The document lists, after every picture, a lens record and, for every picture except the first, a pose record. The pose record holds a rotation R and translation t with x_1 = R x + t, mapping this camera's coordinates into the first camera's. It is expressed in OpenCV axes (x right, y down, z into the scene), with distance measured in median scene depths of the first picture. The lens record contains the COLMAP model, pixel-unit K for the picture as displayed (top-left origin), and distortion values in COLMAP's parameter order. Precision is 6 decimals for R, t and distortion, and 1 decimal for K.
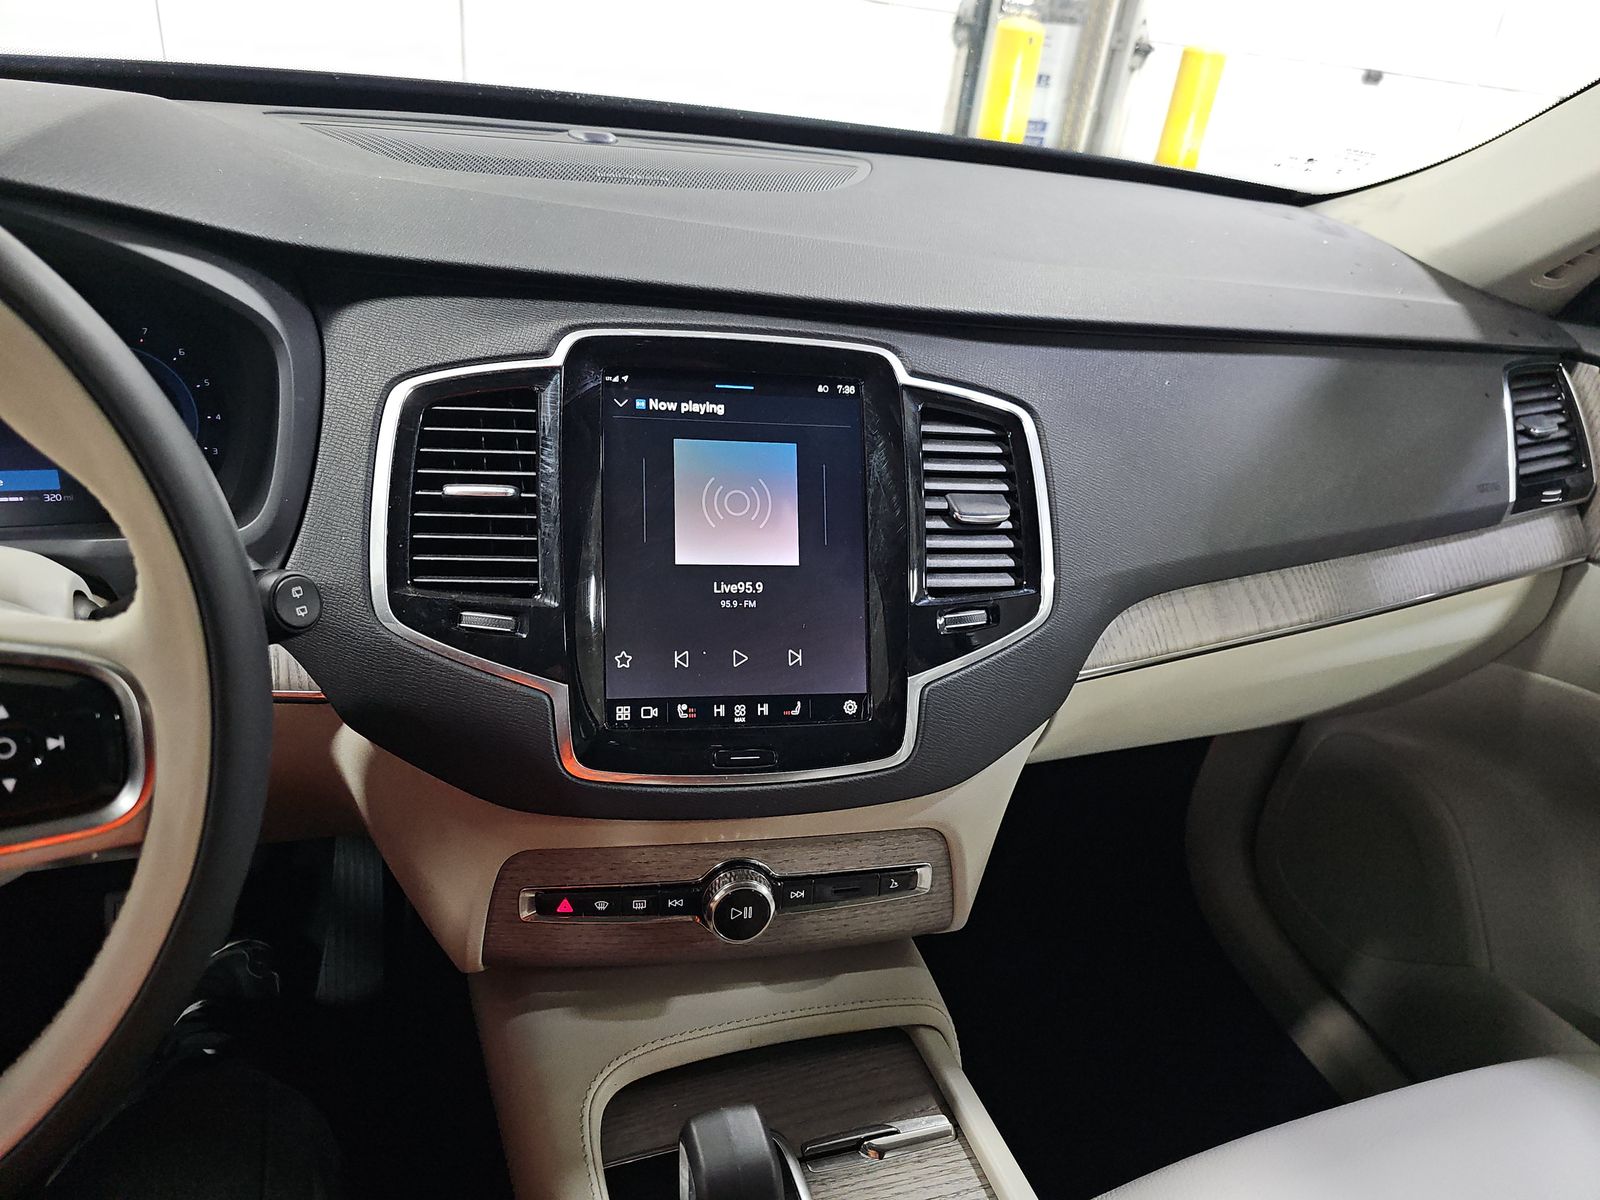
lens RADIAL K [[1068.3, 0, 796.0], [0, 1068.3, 607.5], [0, 0, 1]] dist [0.036824, -0.022028]
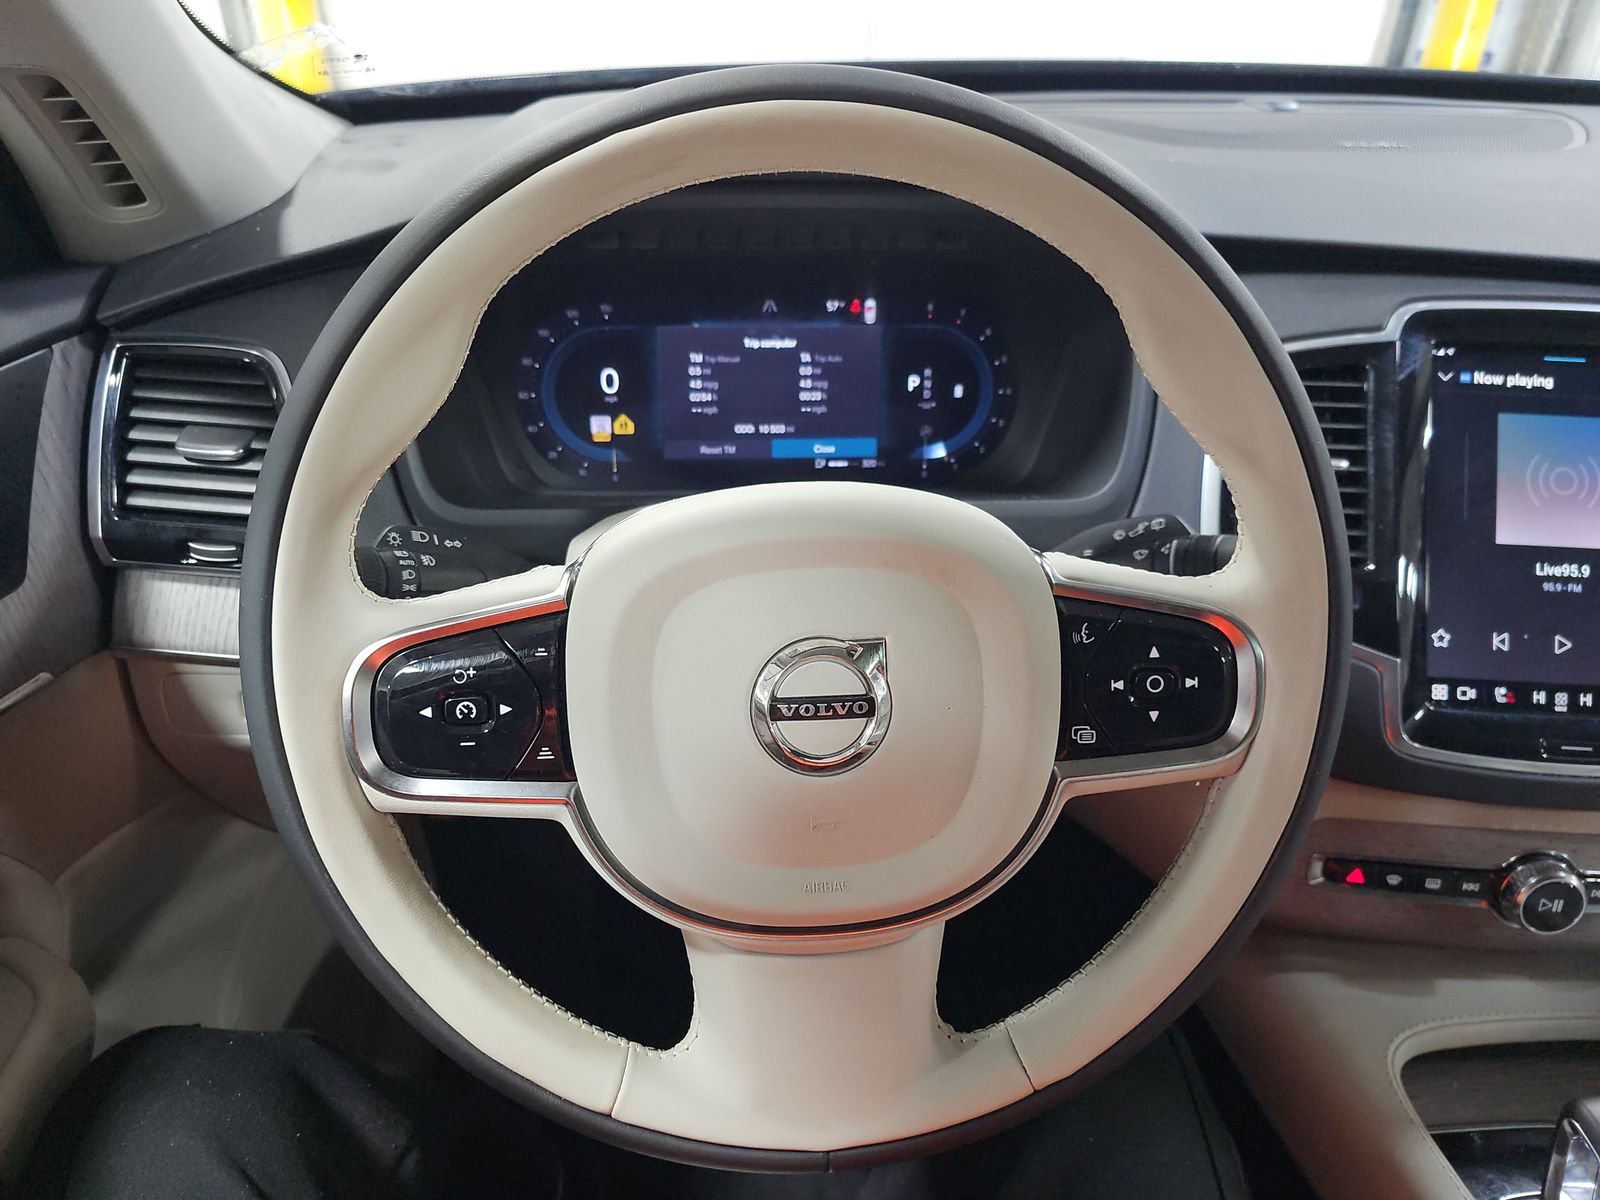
lens RADIAL K [[1068.3, 0, 797.5], [0, 1068.3, 613.4], [0, 0, 1]] dist [0.036824, -0.022028]
pose [[0.965816, 0.059075, -0.252409, -0.473202], [-0.049178, 0.997760, 0.045343, 0.009507], [0.254523, -0.031380, 0.966558, -0.113944]]
